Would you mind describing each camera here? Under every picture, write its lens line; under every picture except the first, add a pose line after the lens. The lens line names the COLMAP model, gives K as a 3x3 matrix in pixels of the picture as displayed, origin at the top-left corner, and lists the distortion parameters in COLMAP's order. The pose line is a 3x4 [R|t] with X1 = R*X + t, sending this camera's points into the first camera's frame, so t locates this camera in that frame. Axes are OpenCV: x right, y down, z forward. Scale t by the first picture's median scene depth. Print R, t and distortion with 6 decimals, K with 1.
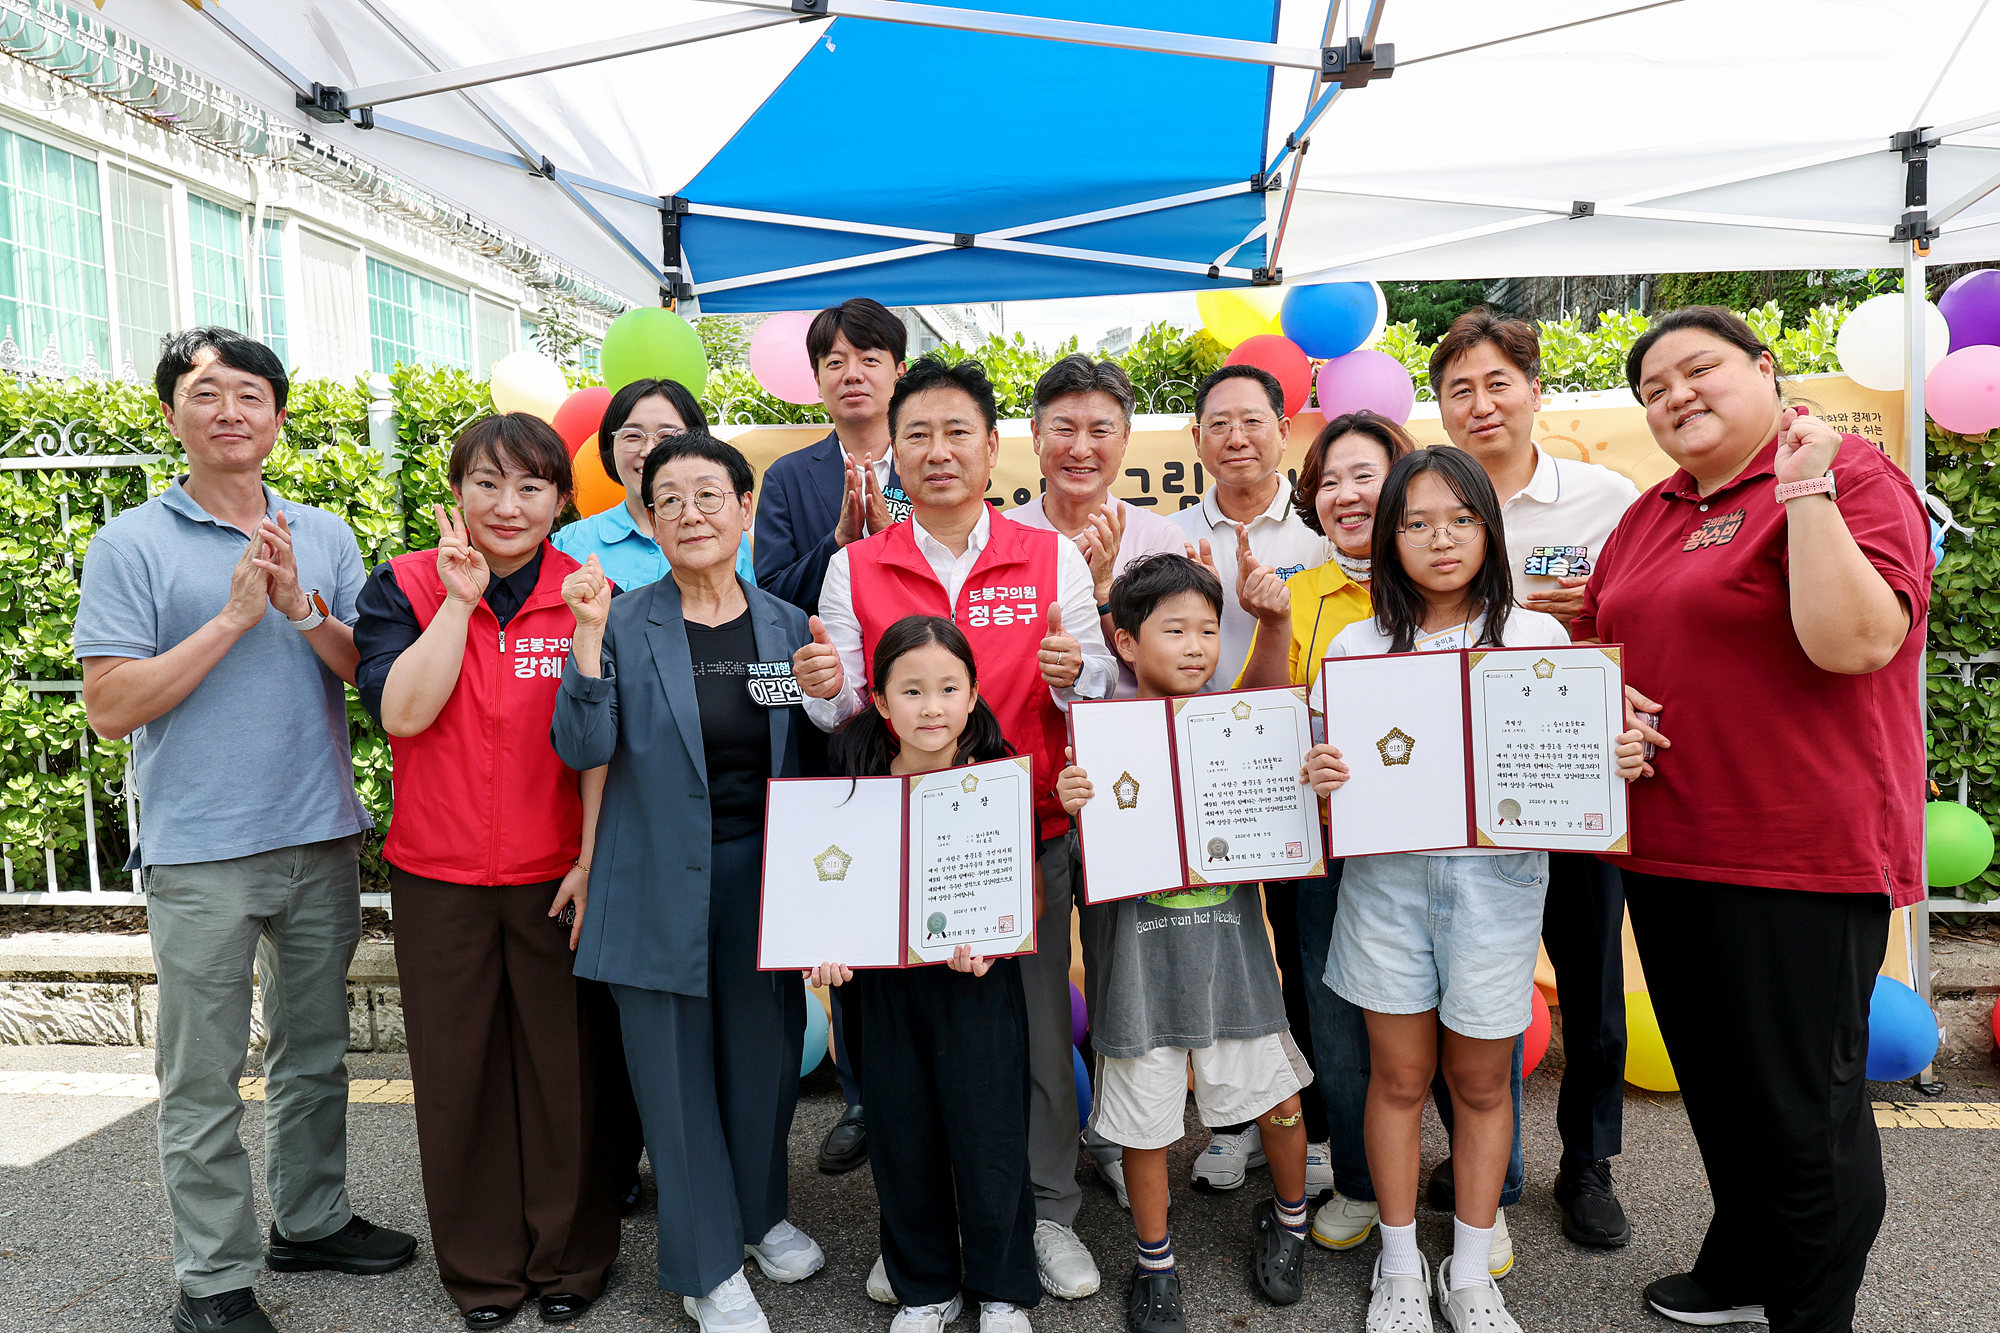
lens RADIAL K [[1404.1, 0, 1000.0], [0, 1404.1, 666.5], [0, 0, 1]] dist [0.004926, 0.002798]
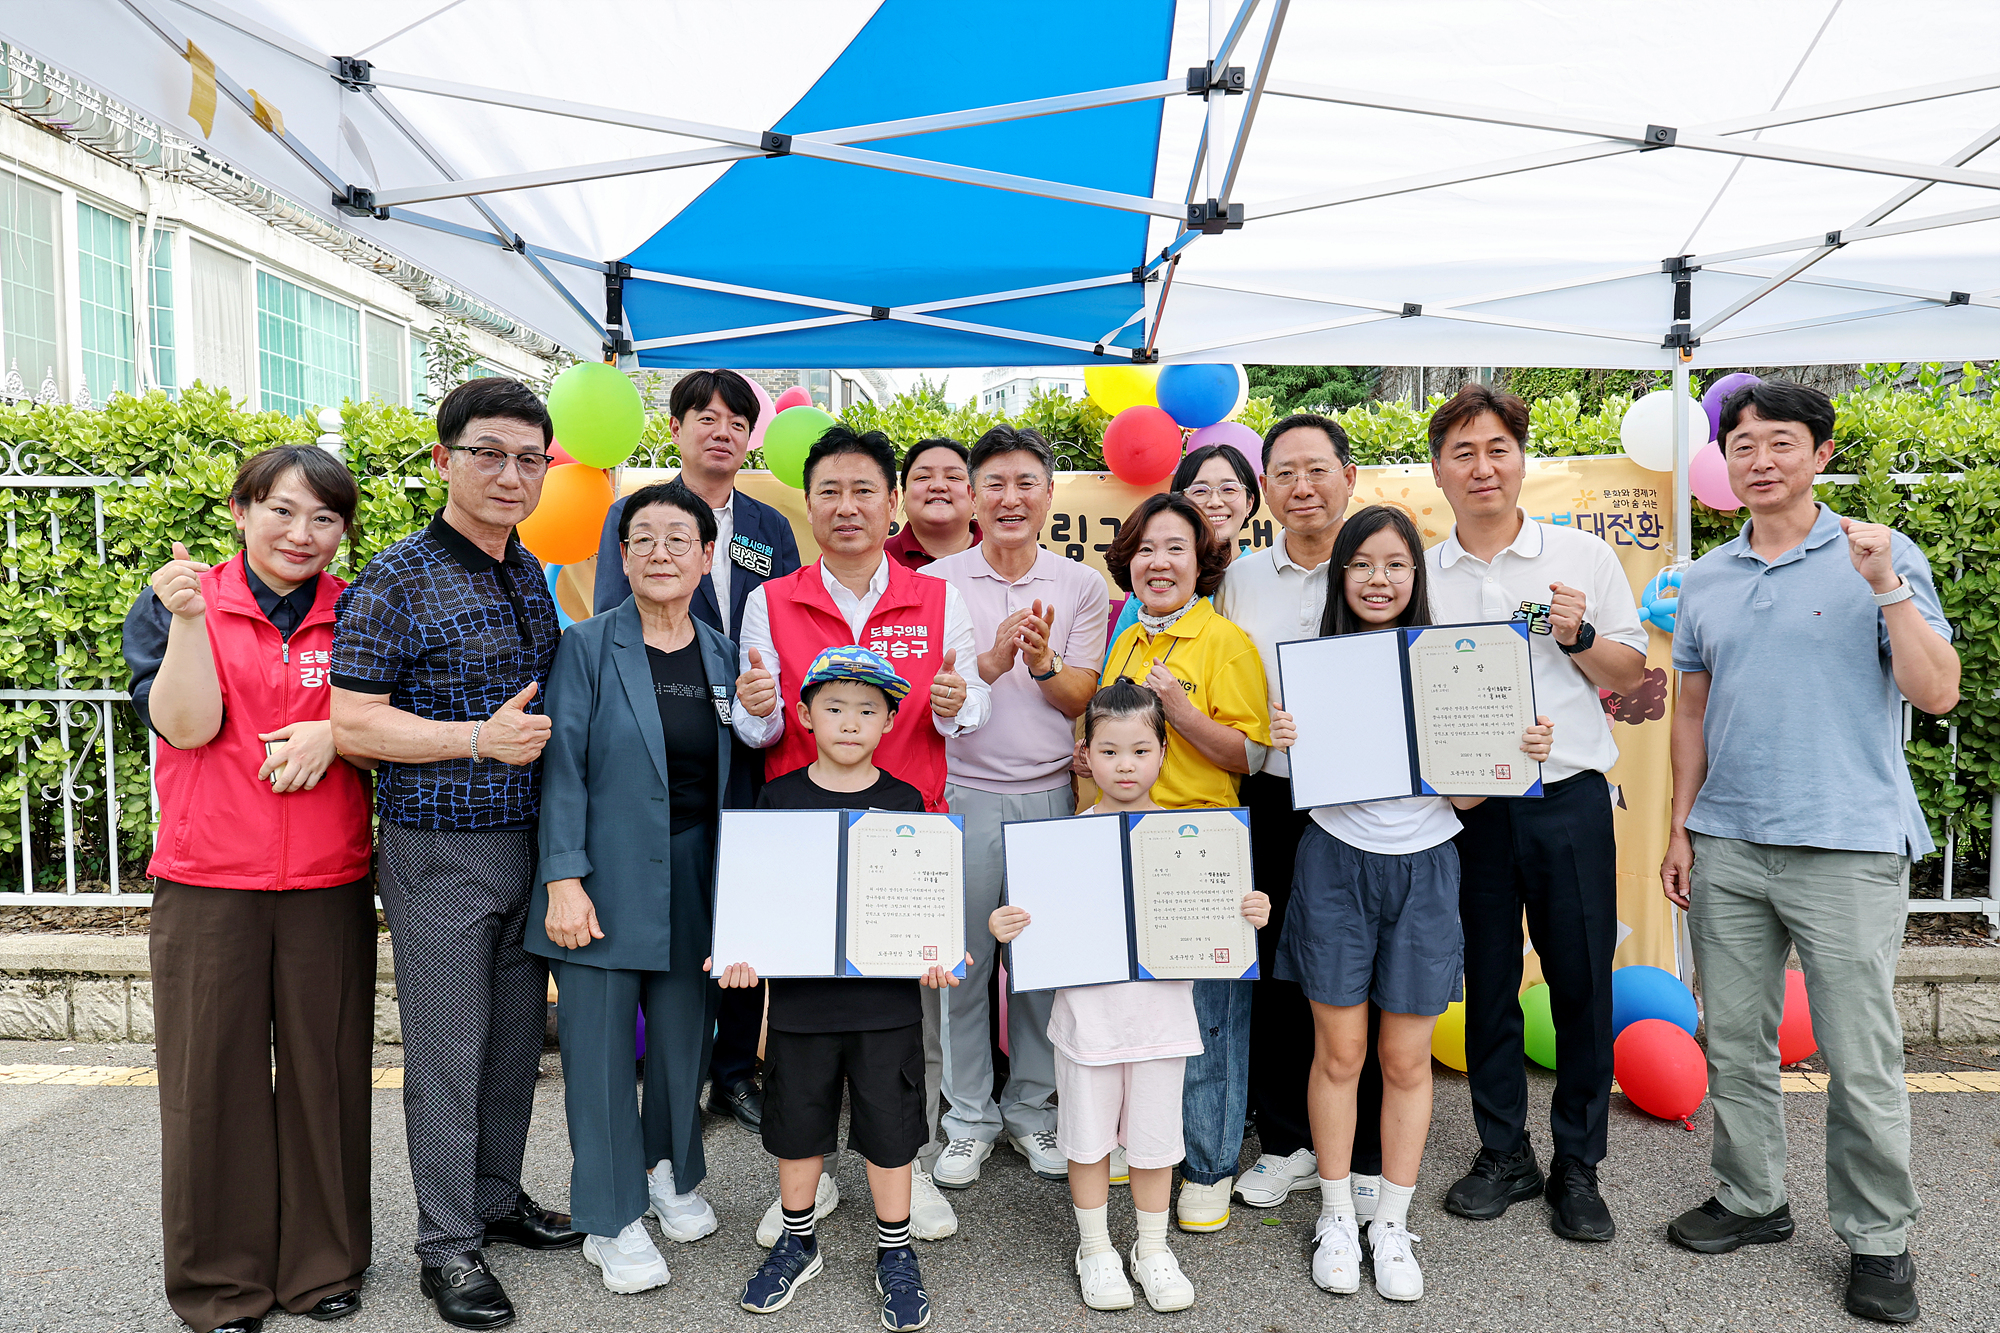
lens RADIAL K [[1404.1, 0, 1000.0], [0, 1404.1, 666.5], [0, 0, 1]] dist [0.004926, 0.002798]
pose [[0.996212, 0.019338, 0.084784, -0.019349], [-0.017661, 0.999634, -0.020479, 0.001806], [-0.085149, 0.018904, 0.996189, -0.121779]]
